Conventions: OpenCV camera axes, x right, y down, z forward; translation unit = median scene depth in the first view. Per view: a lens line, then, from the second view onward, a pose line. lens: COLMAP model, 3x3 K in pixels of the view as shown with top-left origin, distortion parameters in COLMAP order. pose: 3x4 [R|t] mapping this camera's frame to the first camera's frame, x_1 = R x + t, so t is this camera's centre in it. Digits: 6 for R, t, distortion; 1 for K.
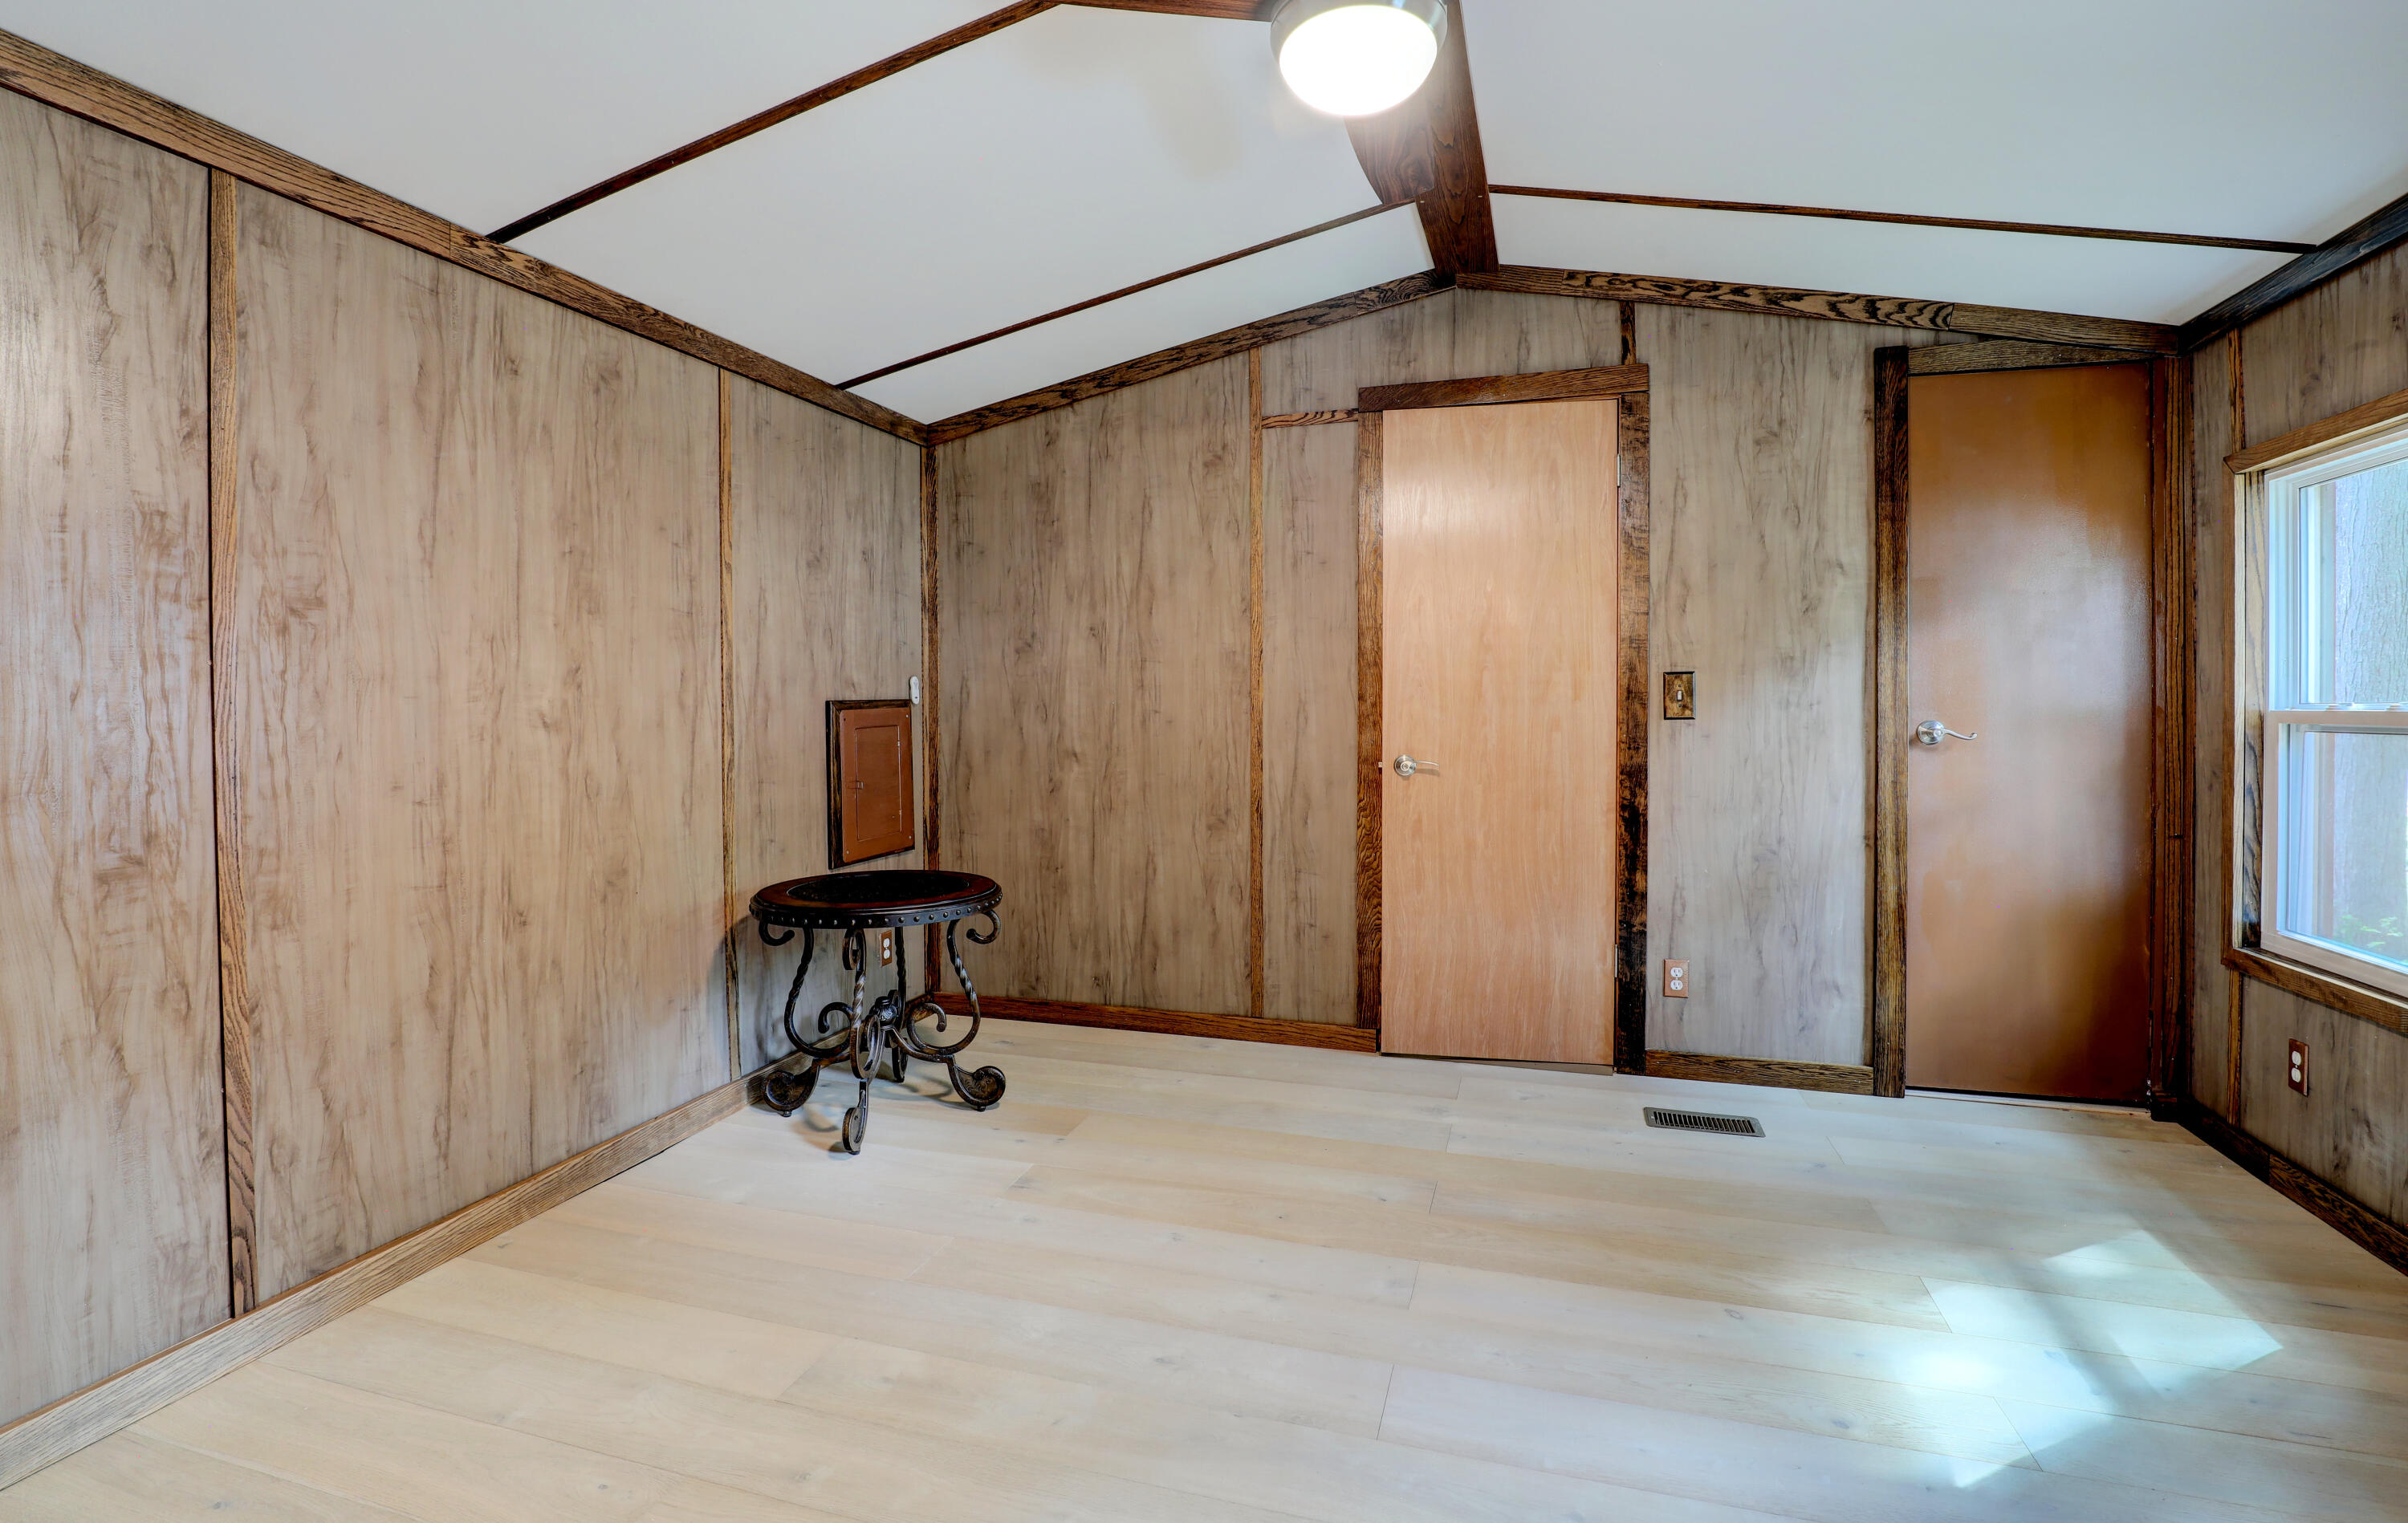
lens RADIAL K [[1122.1, 0, 1230.4], [0, 1122.1, 731.3], [0, 0, 1]] dist [-0.036728, 0.006797]
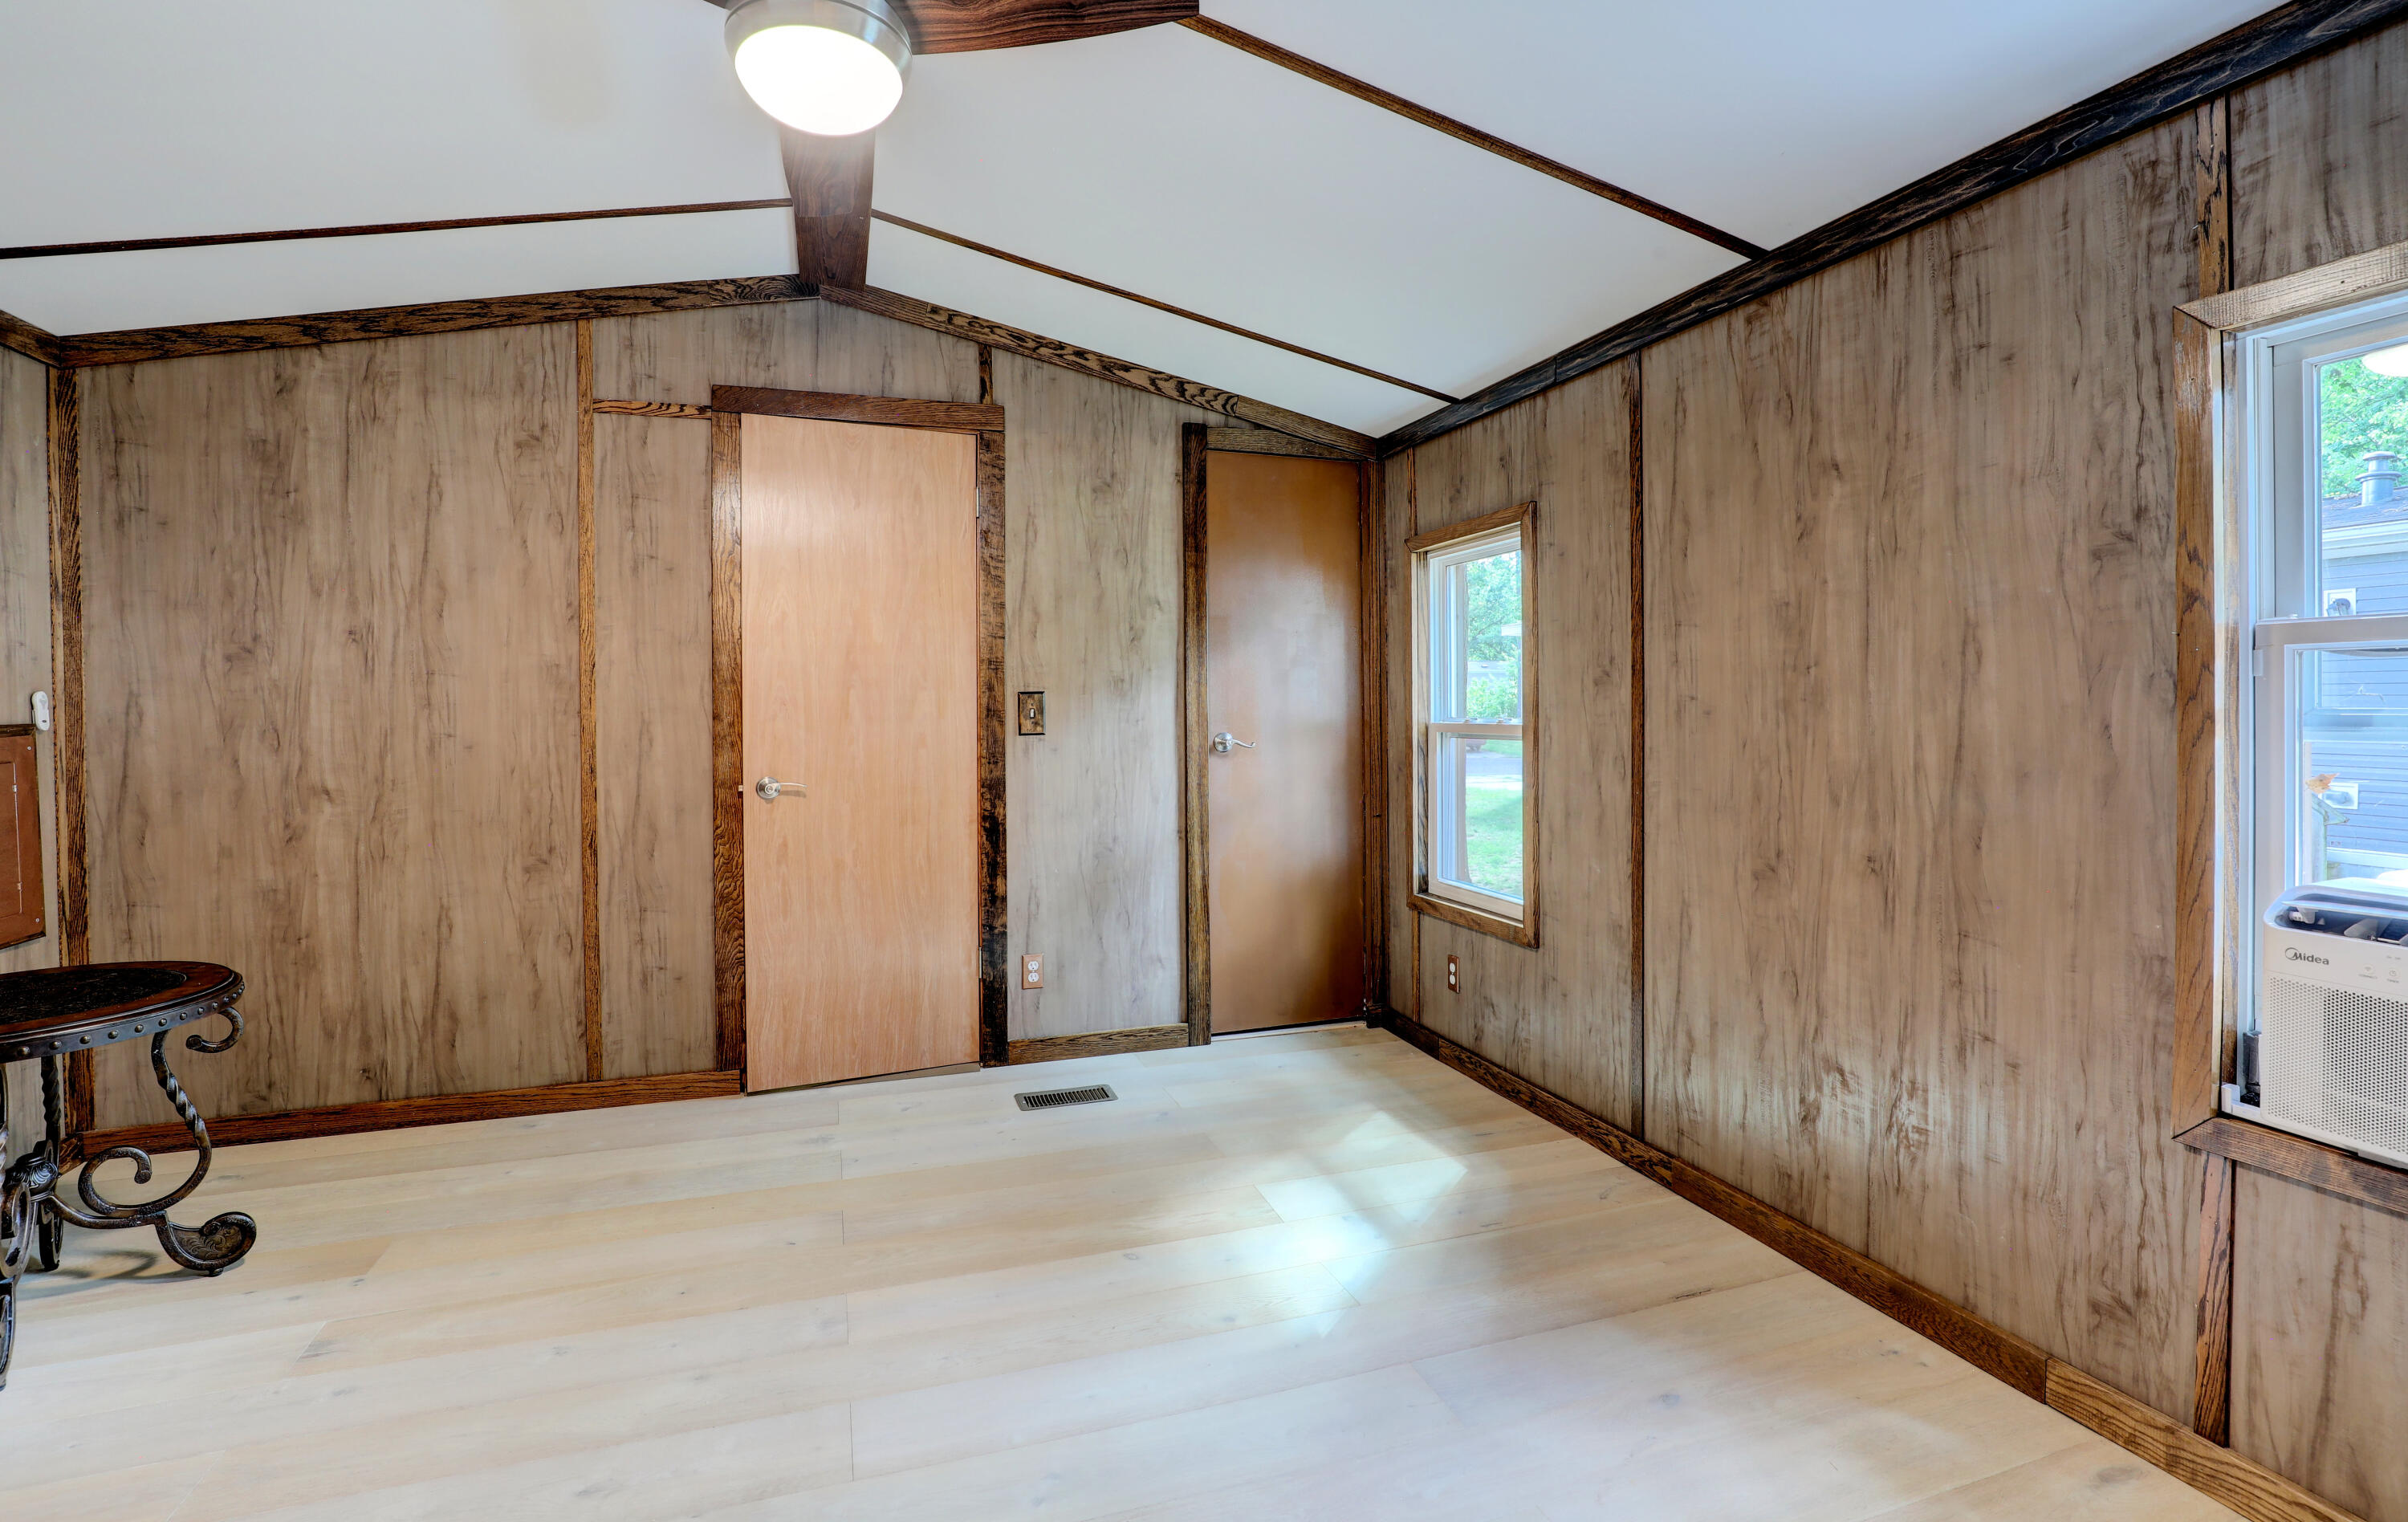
lens RADIAL K [[1122.3, 0, 1230.4], [0, 1122.3, 730.8], [0, 0, 1]] dist [-0.036728, 0.006797]
pose [[0.797981, -0.015743, 0.602477, -0.102739], [0.015088, 0.999867, 0.006143, -0.018283], [-0.602494, 0.004188, 0.798113, 0.003741]]
